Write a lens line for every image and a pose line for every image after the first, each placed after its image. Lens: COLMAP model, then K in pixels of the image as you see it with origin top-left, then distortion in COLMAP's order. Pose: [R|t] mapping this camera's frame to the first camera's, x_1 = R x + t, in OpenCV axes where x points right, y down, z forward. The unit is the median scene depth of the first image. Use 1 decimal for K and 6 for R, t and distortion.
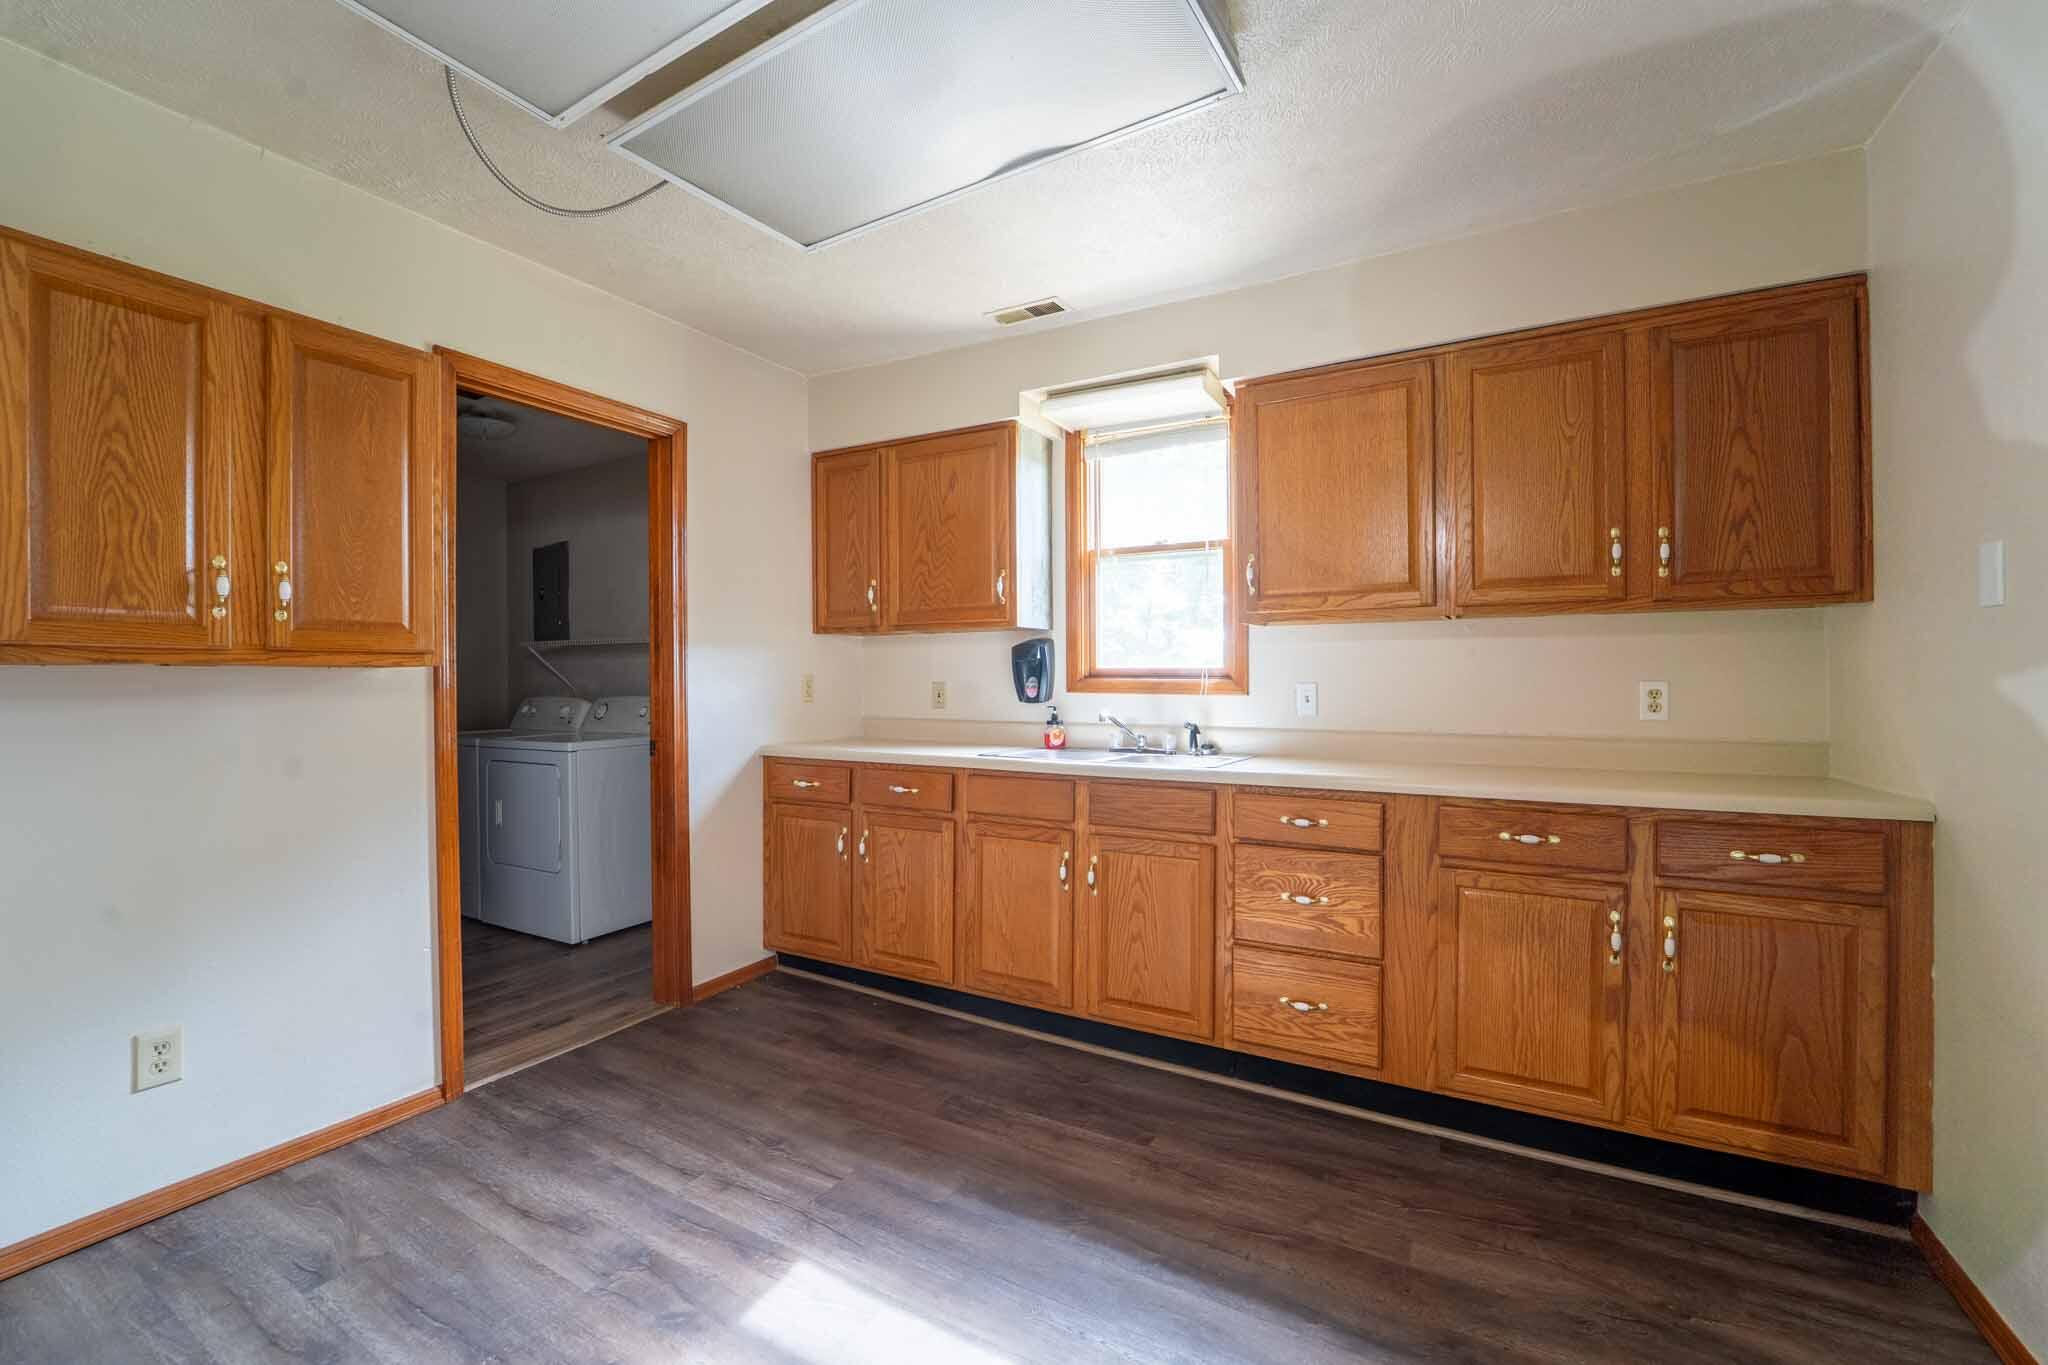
lens RADIAL K [[833.4, 0, 1024.0], [0, 833.4, 682.5], [0, 0, 1]] dist [-0.022293, 0.000004]
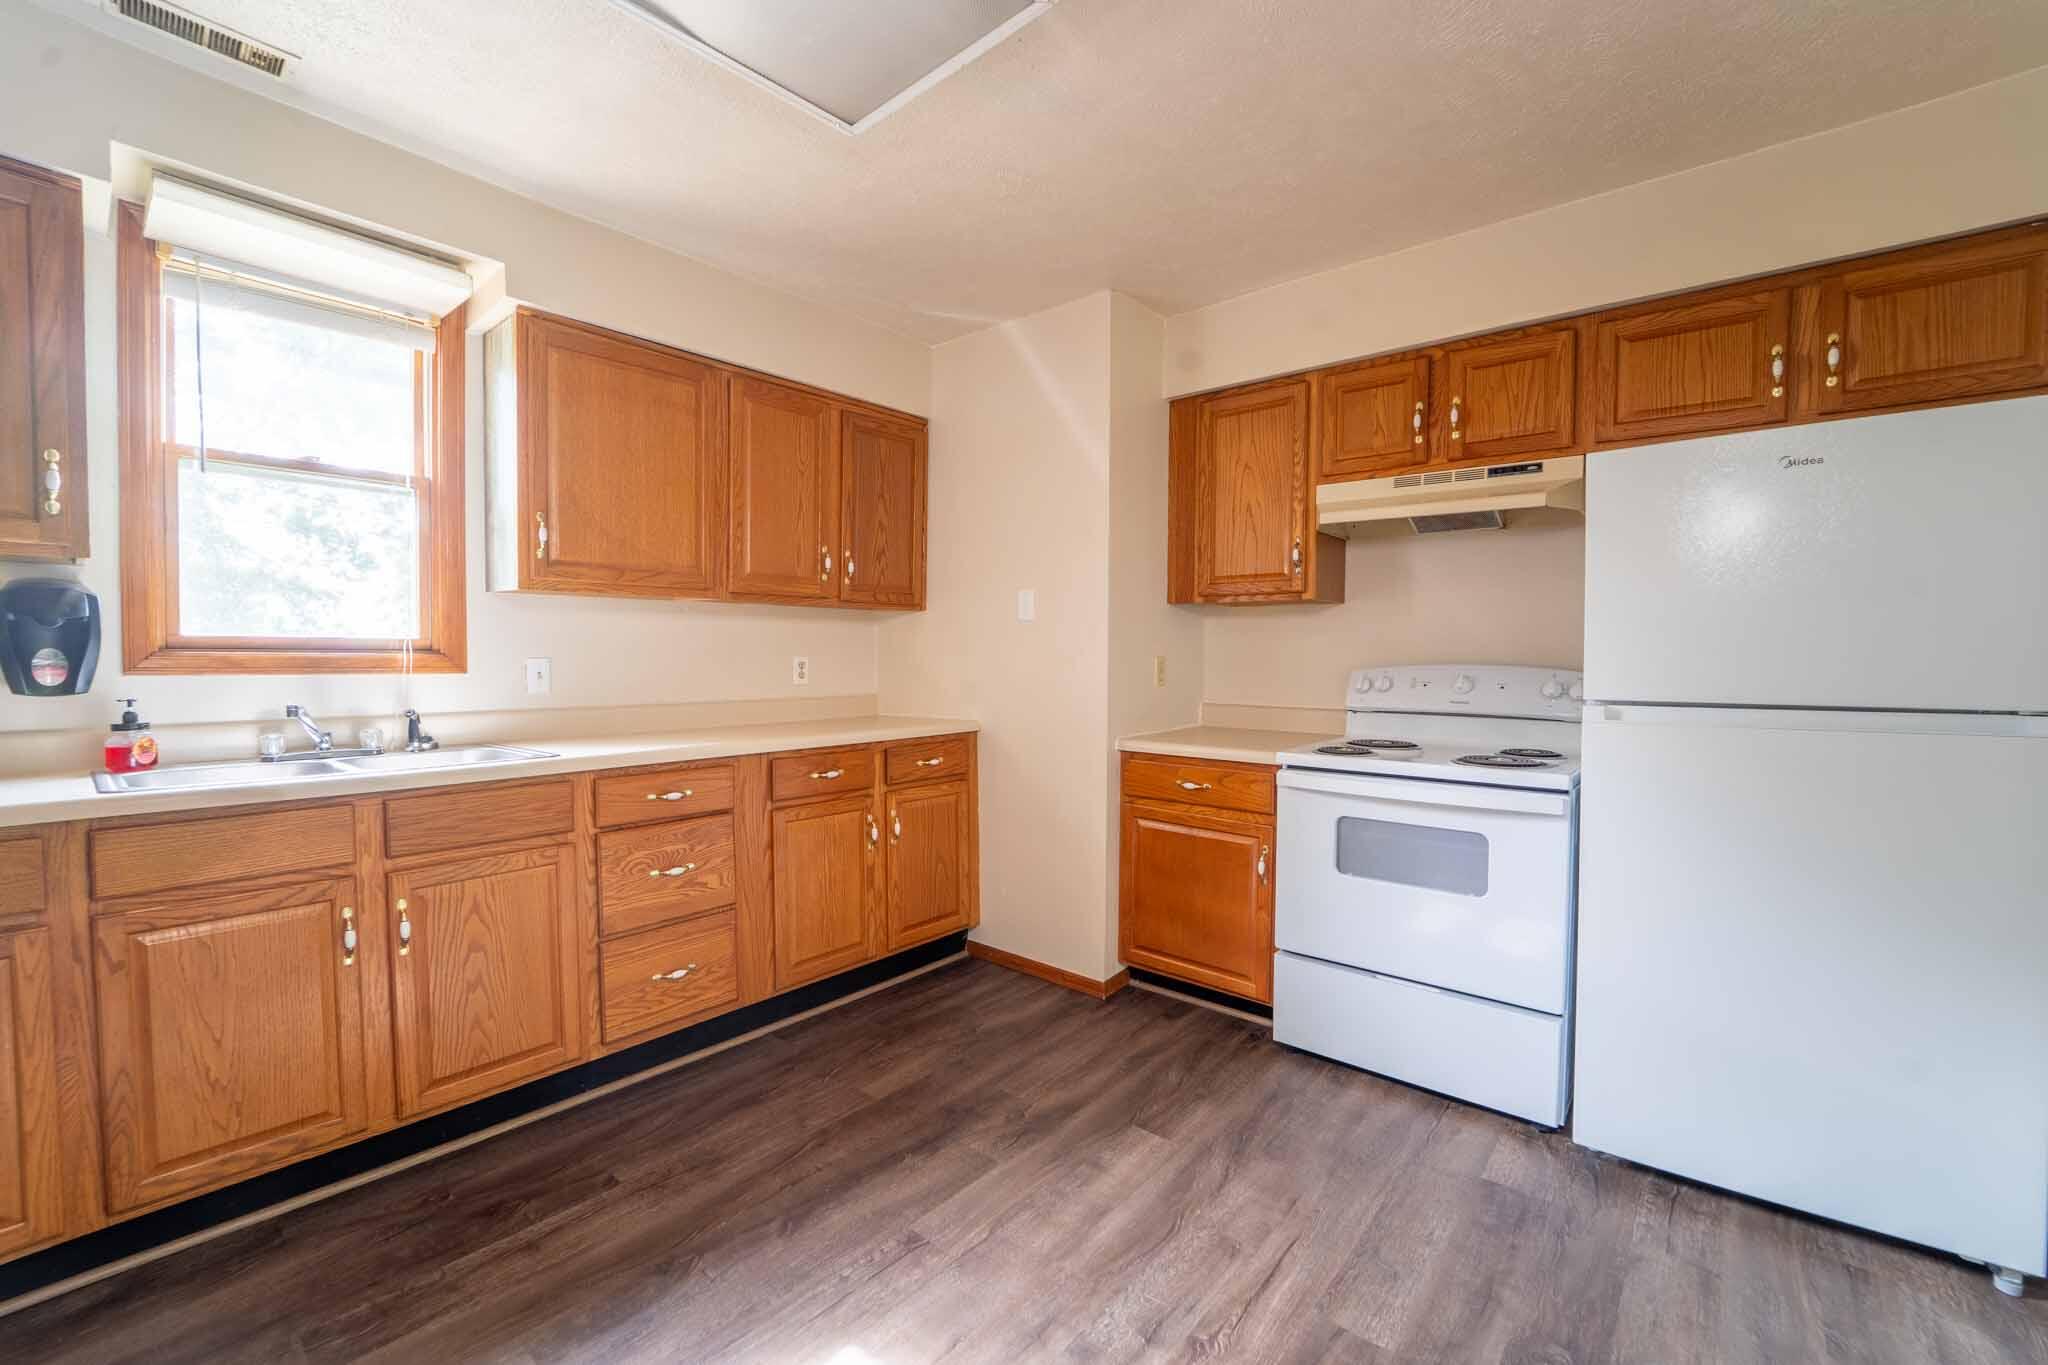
lens RADIAL K [[833.4, 0, 1024.0], [0, 833.4, 682.5], [0, 0, 1]] dist [-0.022293, 0.000004]
pose [[0.189324, -0.032467, 0.981378, -0.579718], [-0.001884, 0.999439, 0.033428, -0.004891], [-0.981913, -0.008178, 0.189157, 0.390395]]
